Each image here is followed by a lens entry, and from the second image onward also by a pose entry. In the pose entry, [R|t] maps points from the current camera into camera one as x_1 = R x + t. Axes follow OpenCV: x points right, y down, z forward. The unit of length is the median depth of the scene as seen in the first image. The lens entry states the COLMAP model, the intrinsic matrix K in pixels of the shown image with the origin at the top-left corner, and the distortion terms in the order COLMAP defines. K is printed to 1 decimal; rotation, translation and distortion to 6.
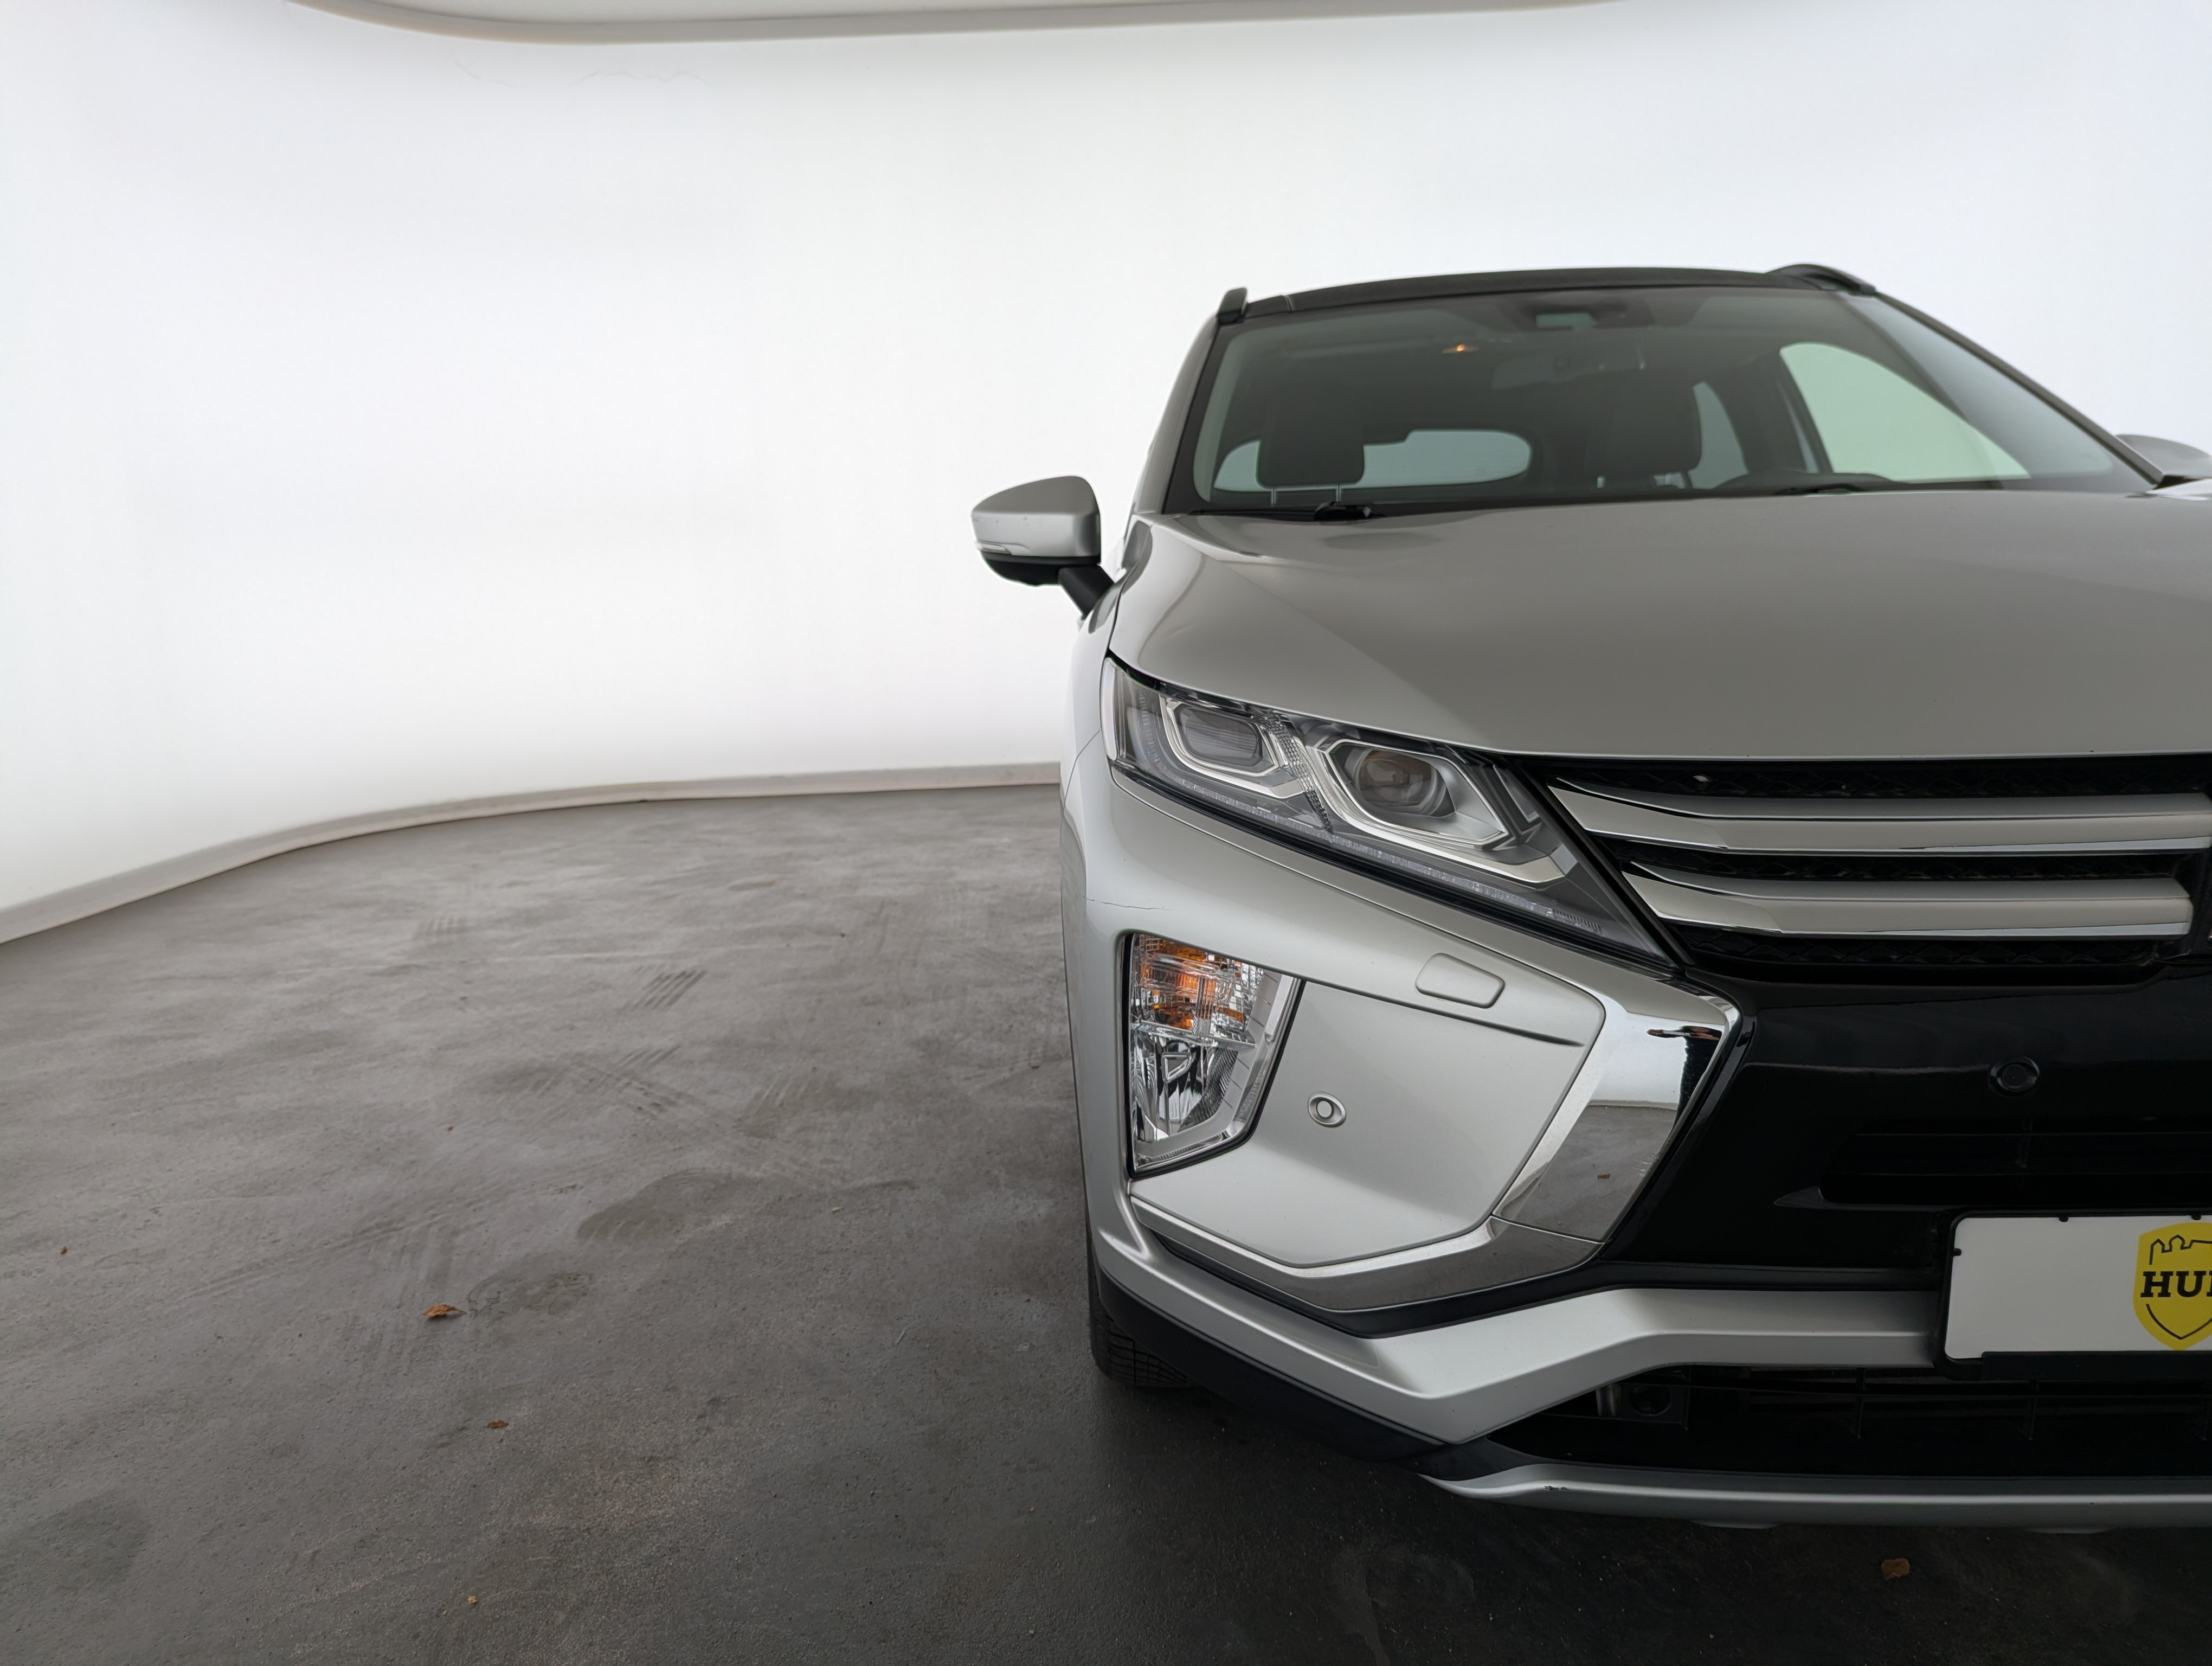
lens RADIAL K [[1501.2, 0, 1122.4], [0, 1501.2, 821.7], [0, 0, 1]] dist [0.031409, -0.015734]
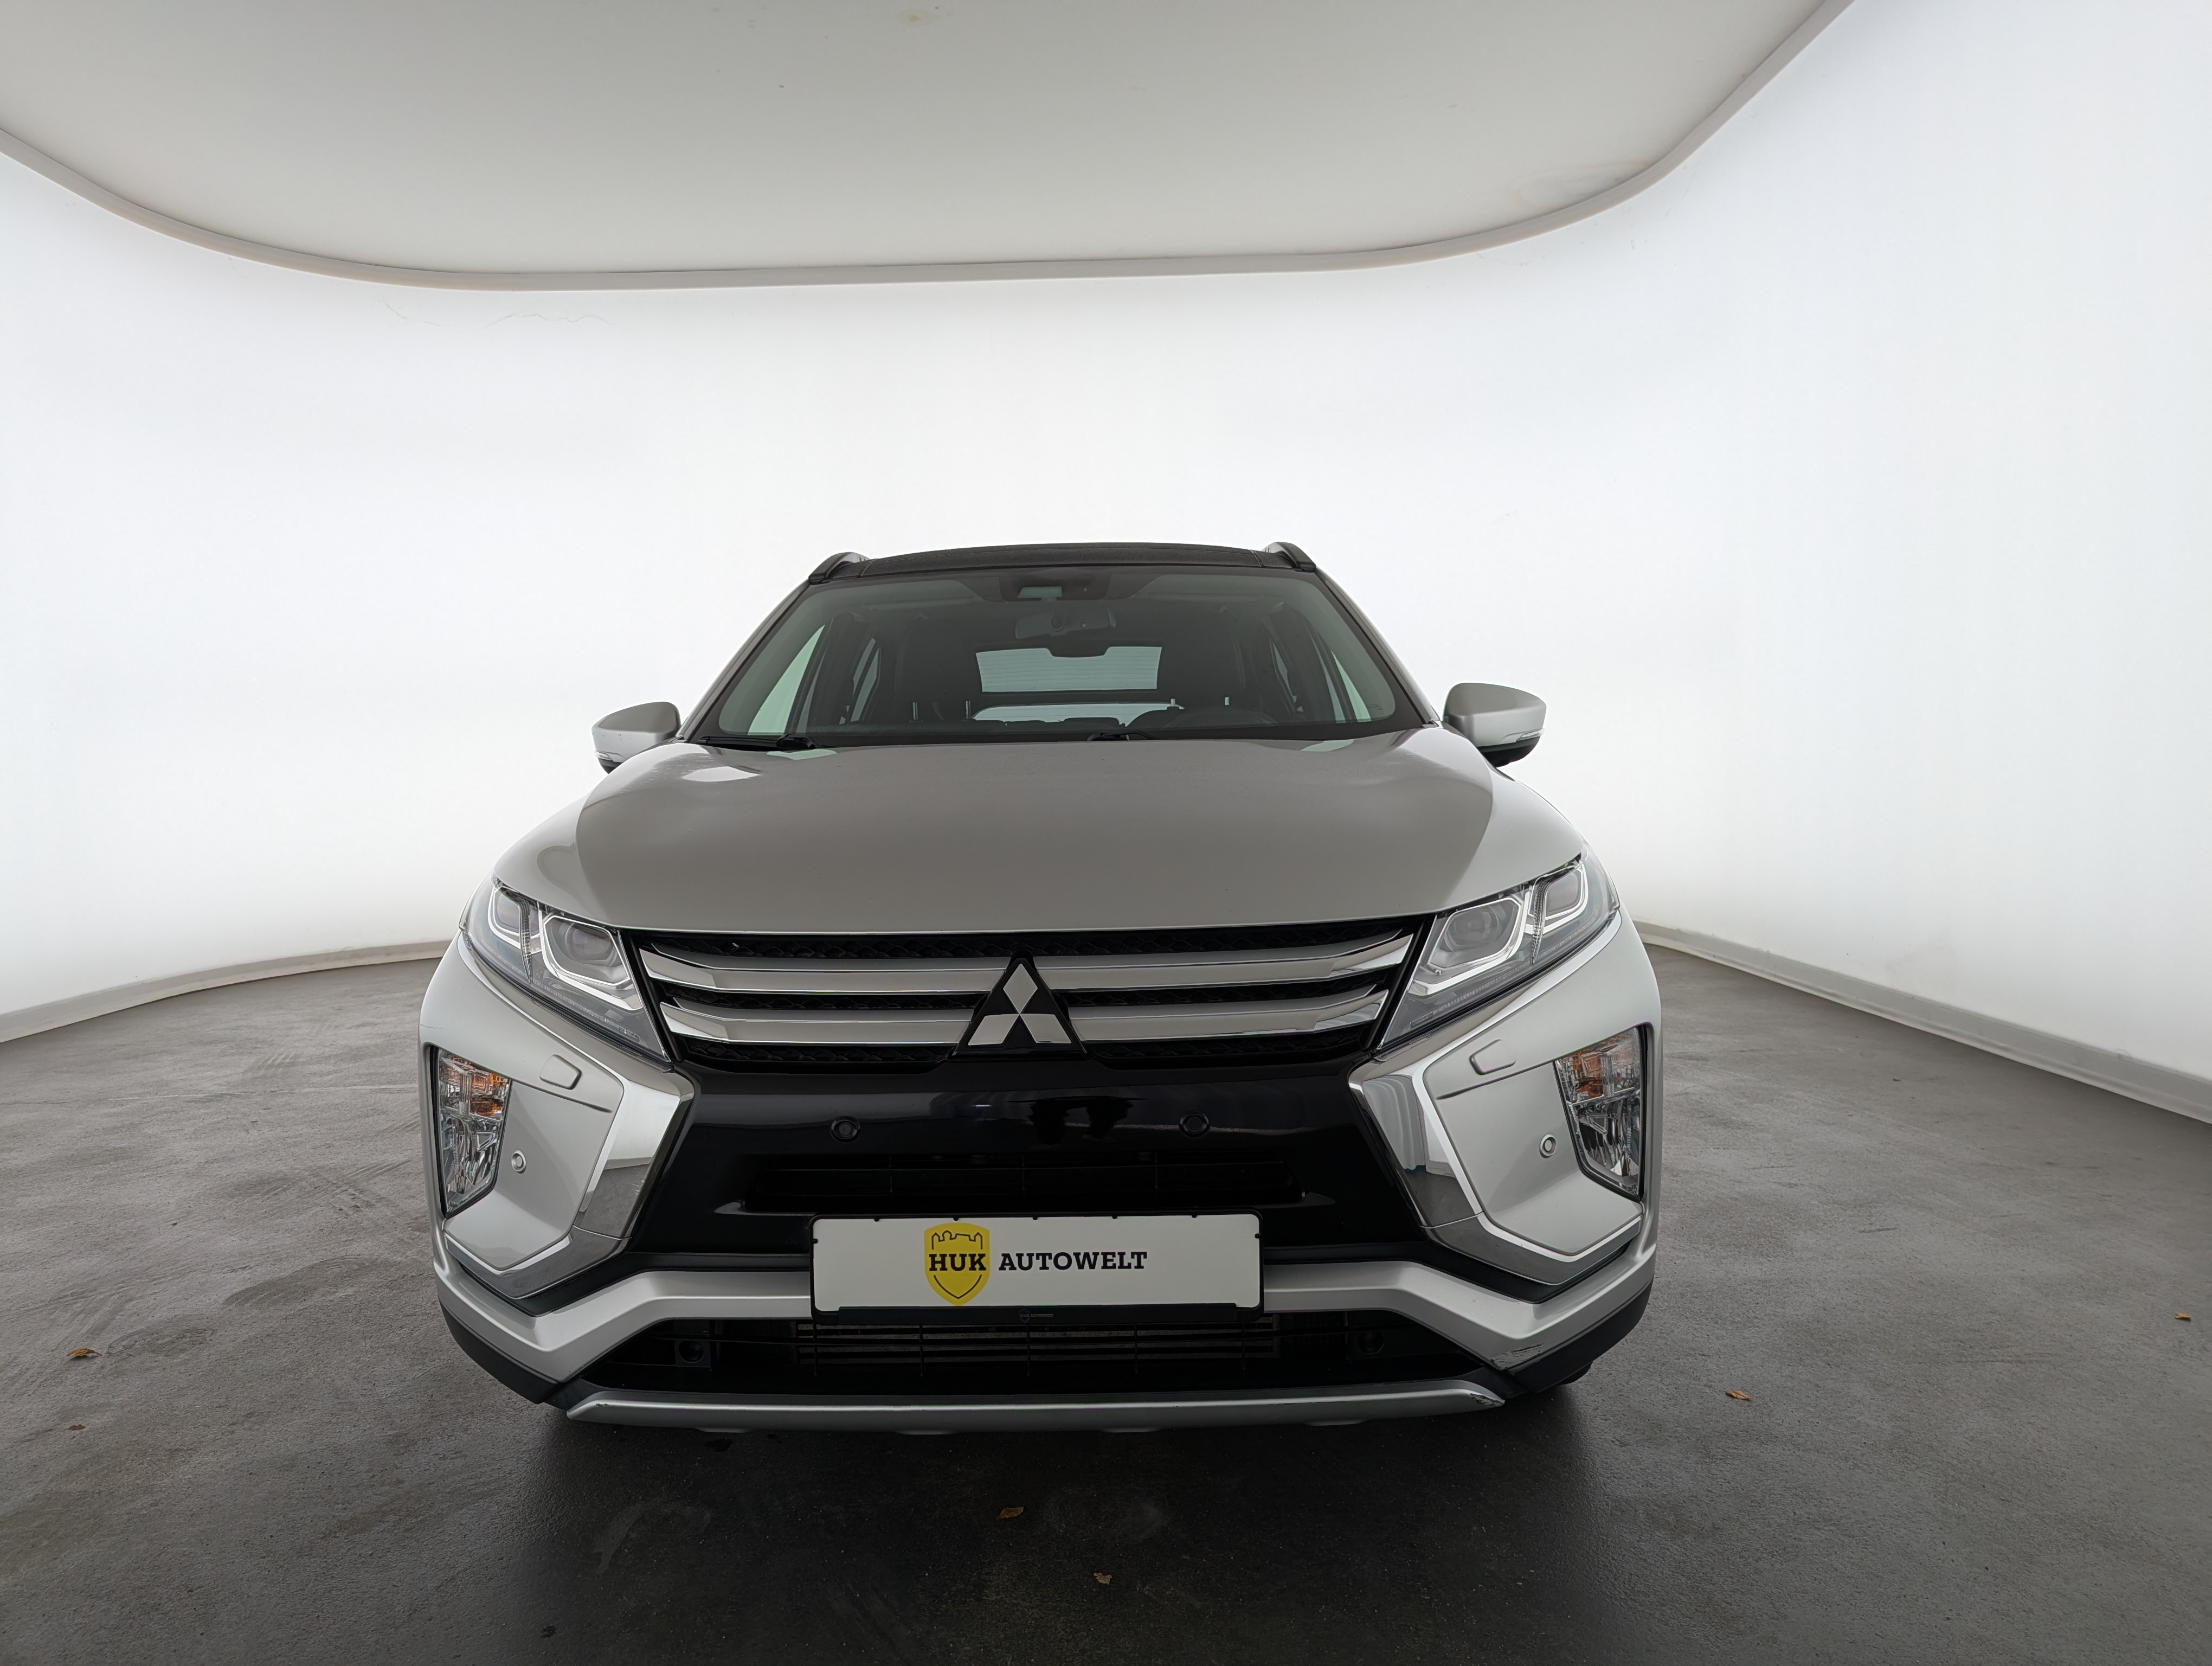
lens RADIAL K [[1453.9, 0, 1096.1], [0, 1453.9, 831.3], [0, 0, 1]] dist [0.053468, -0.046054]
pose [[0.999929, 0.011898, -0.000132, 0.463624], [-0.011852, 0.995012, -0.099047, 0.000021], [-0.001047, 0.099041, 0.995083, -0.325225]]
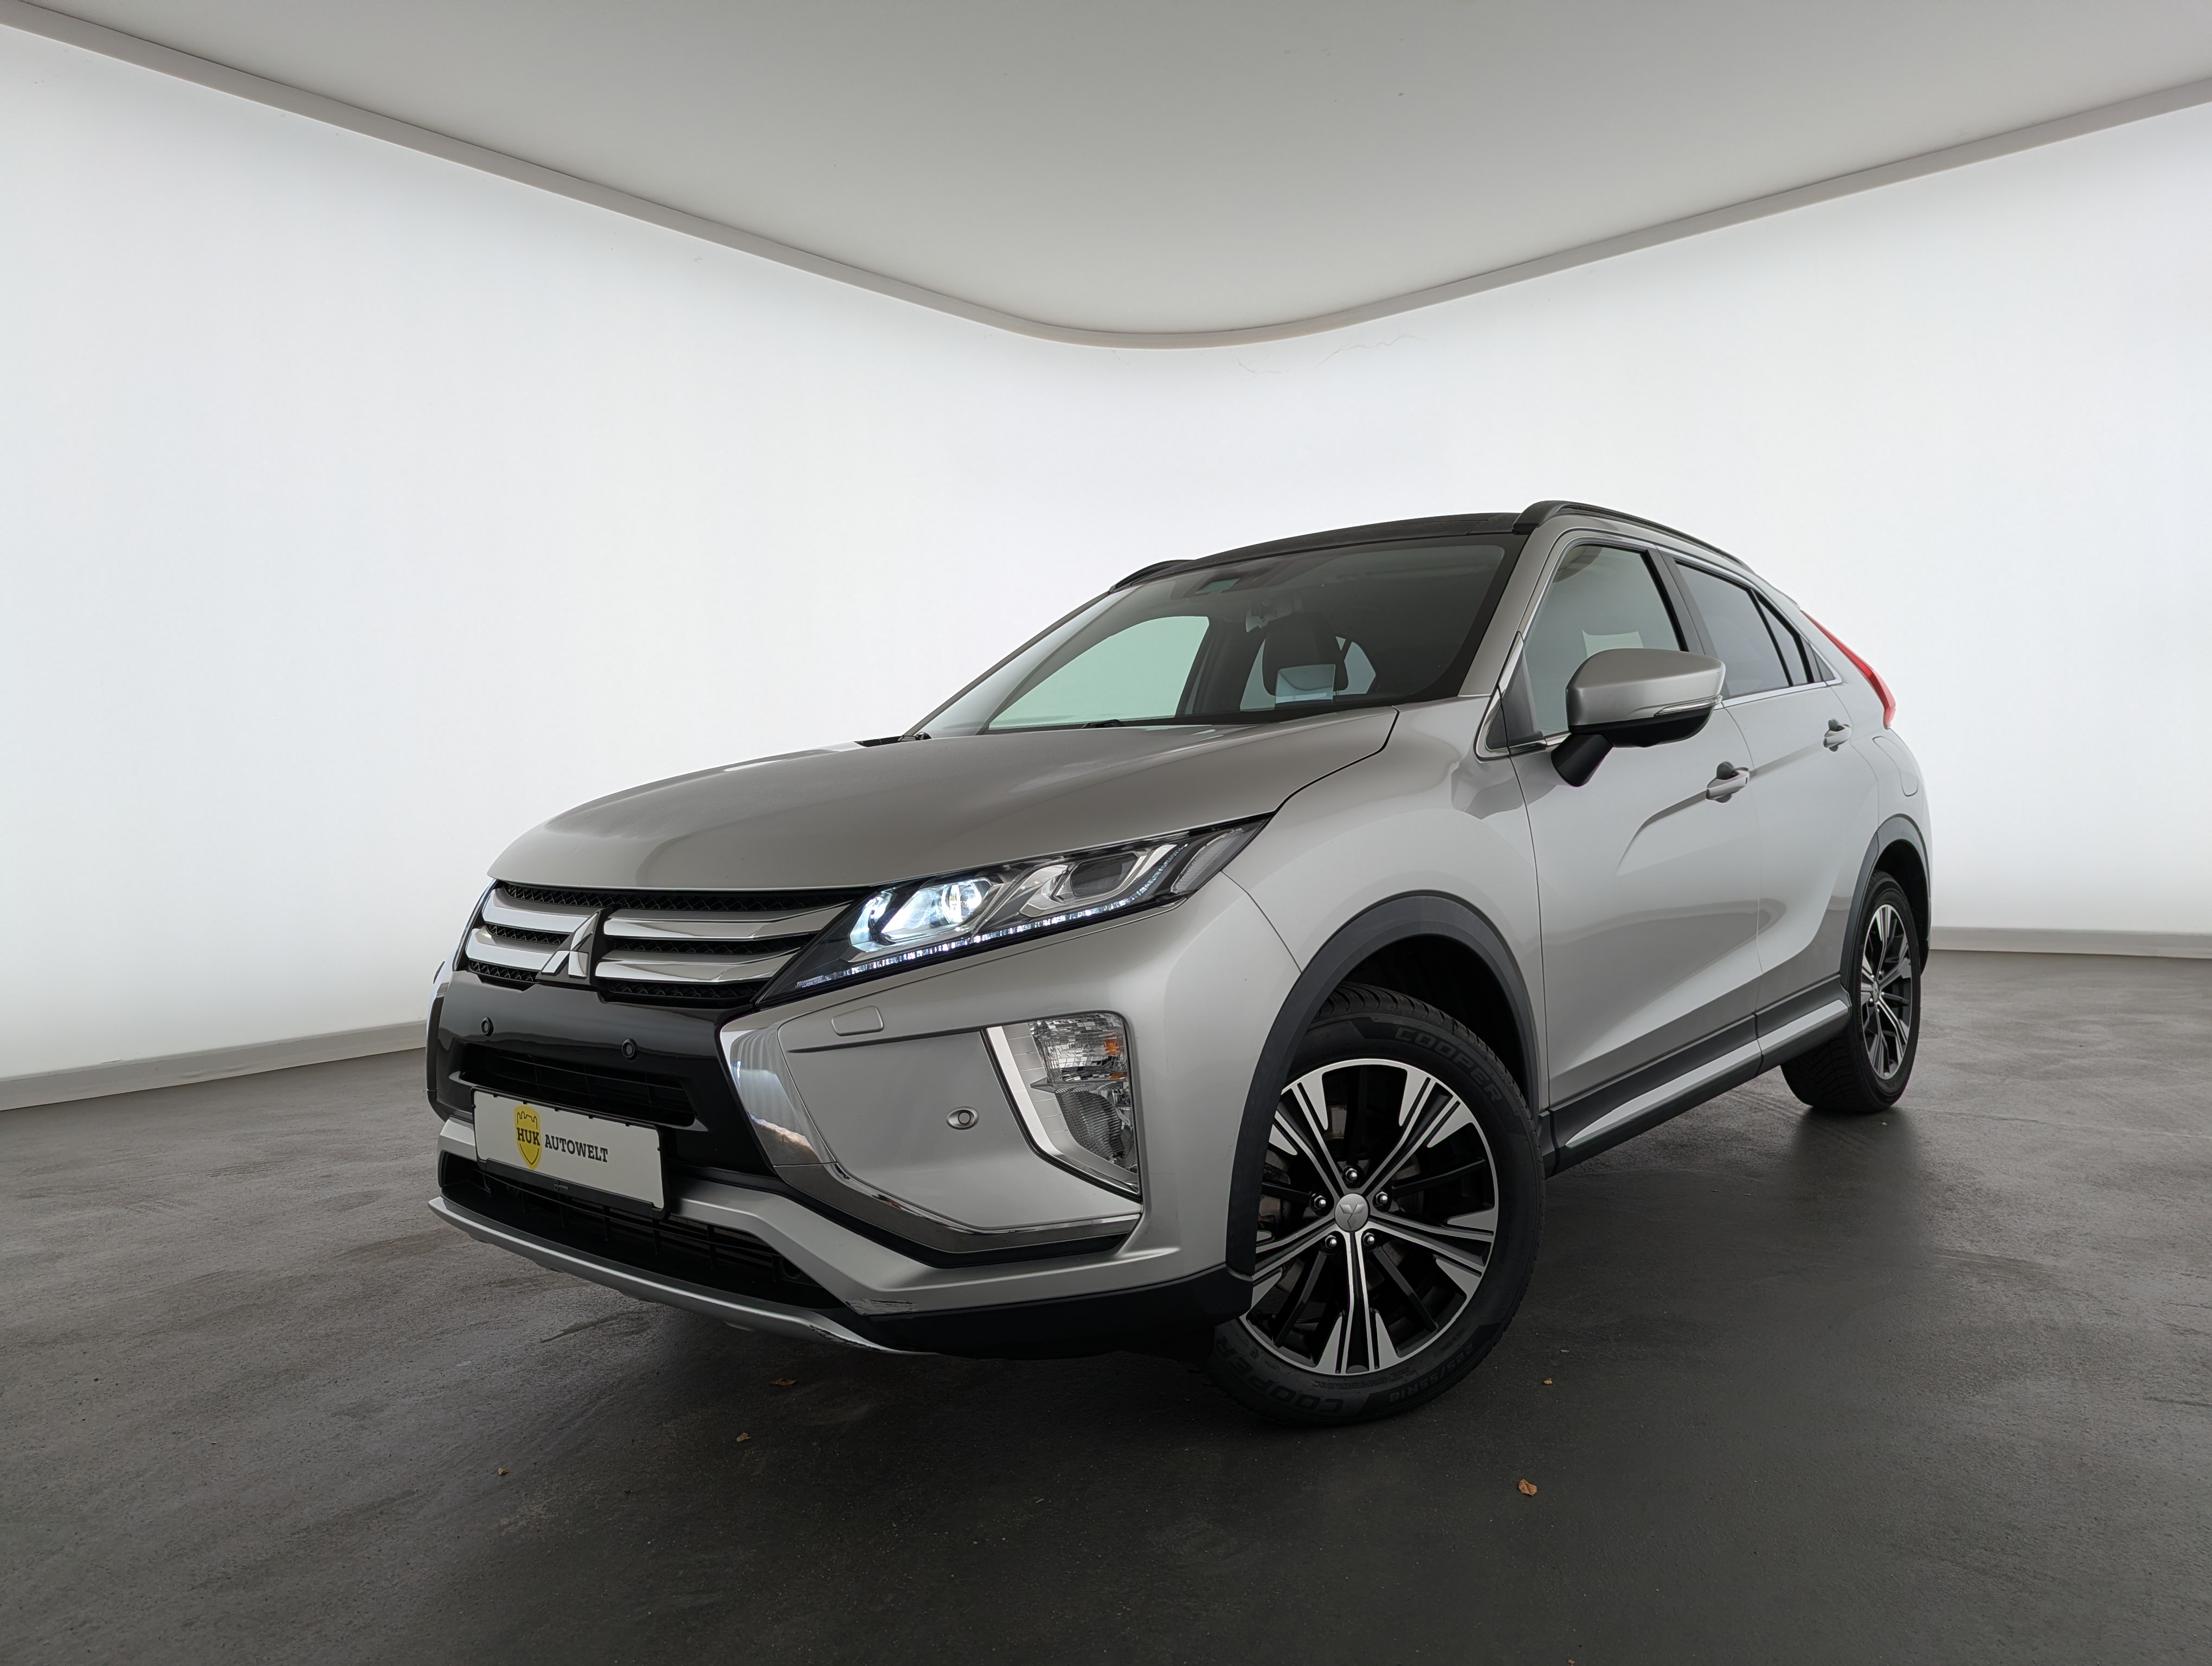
lens RADIAL K [[1453.9, 0, 1096.1], [0, 1453.9, 831.3], [0, 0, 1]] dist [0.053468, -0.046054]
pose [[0.796628, 0.032677, -0.603587, 1.396383], [-0.085234, 0.994633, -0.058648, -0.035613], [0.598431, 0.098167, 0.795138, -0.102987]]
